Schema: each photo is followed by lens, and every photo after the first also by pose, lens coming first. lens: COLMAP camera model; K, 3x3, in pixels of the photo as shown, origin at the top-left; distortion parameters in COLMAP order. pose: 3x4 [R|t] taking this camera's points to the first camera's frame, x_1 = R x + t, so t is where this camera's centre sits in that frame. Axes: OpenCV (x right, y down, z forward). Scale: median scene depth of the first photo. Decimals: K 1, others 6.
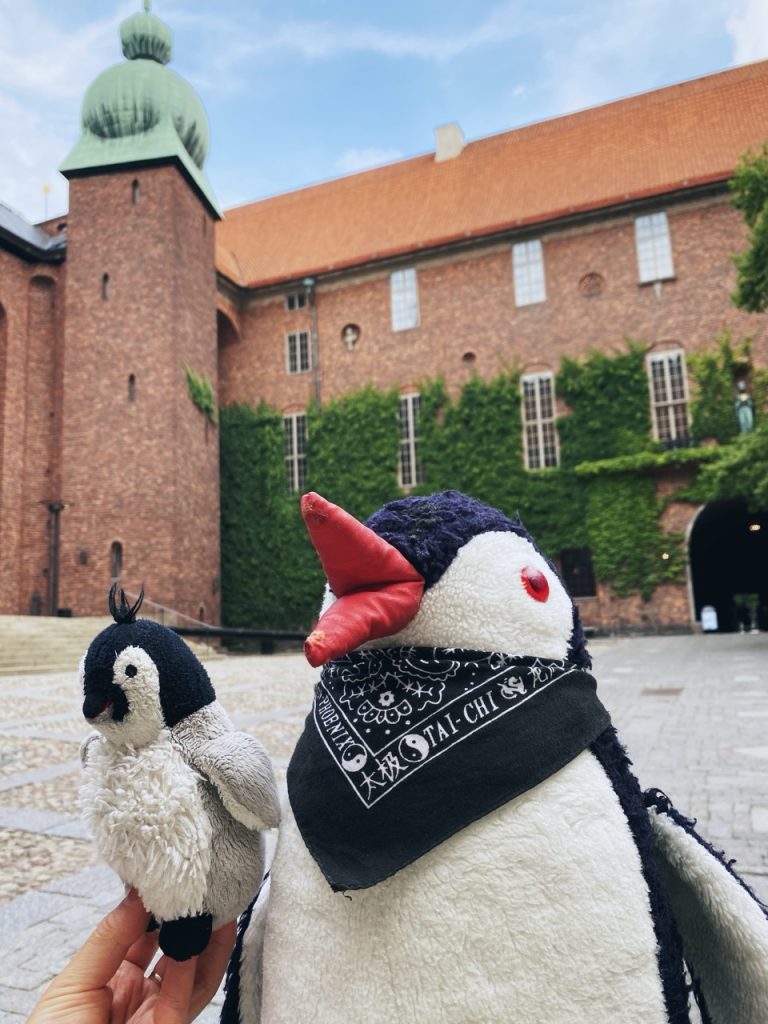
lens RADIAL K [[790.3, 0, 380.7], [0, 790.3, 516.9], [0, 0, 1]] dist [0.038093, -0.066174]
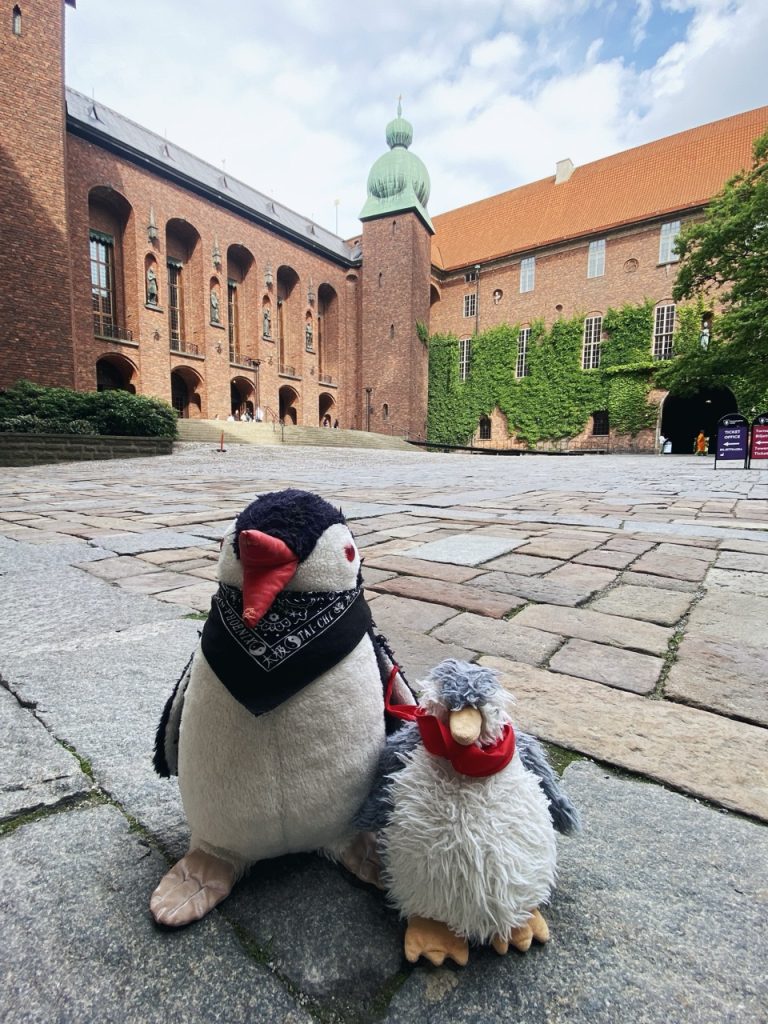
lens RADIAL K [[471.7, 0, 383.0], [0, 471.7, 520.0], [0, 0, 1]] dist [0.040431, -0.041953]
pose [[0.965441, 0.080040, -0.248025, 0.028155], [-0.009311, 0.961658, 0.274093, -0.018784], [0.260454, -0.262311, 0.929170, -0.347353]]
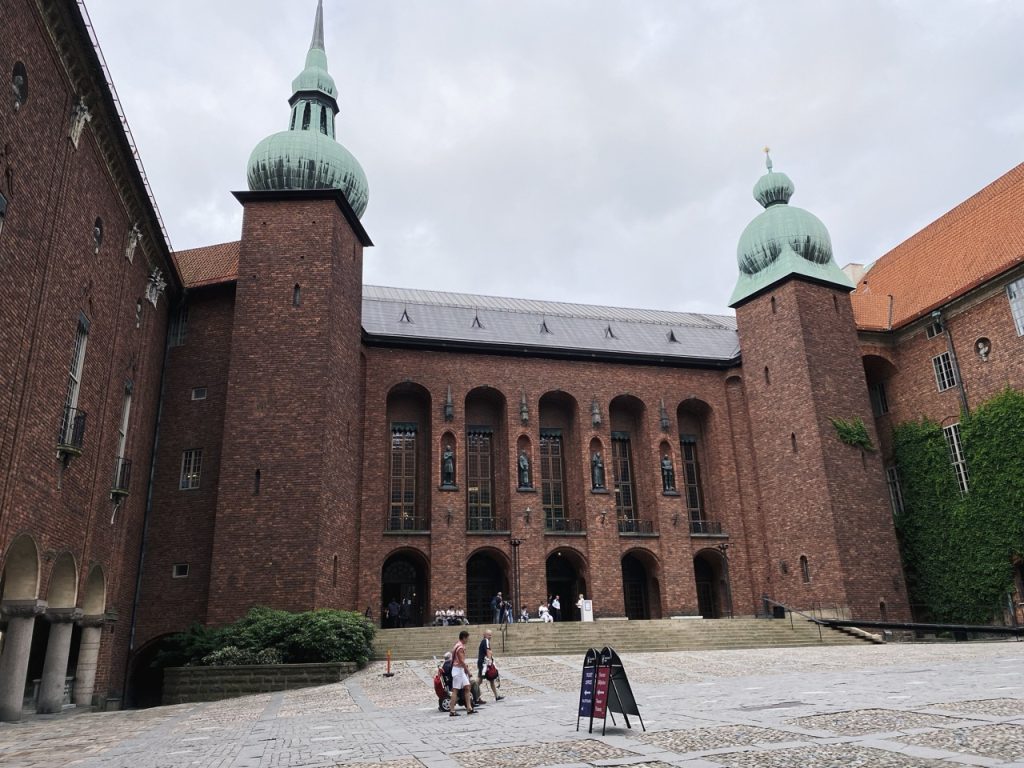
lens RADIAL K [[790.3, 0, 509.3], [0, 790.3, 374.5], [0, 0, 1]] dist [0.038093, -0.066174]
pose [[0.611022, -0.239084, -0.754646, 0.446571], [0.129887, 0.970661, -0.202354, -0.057922], [0.780885, 0.025624, 0.624149, -0.265228]]
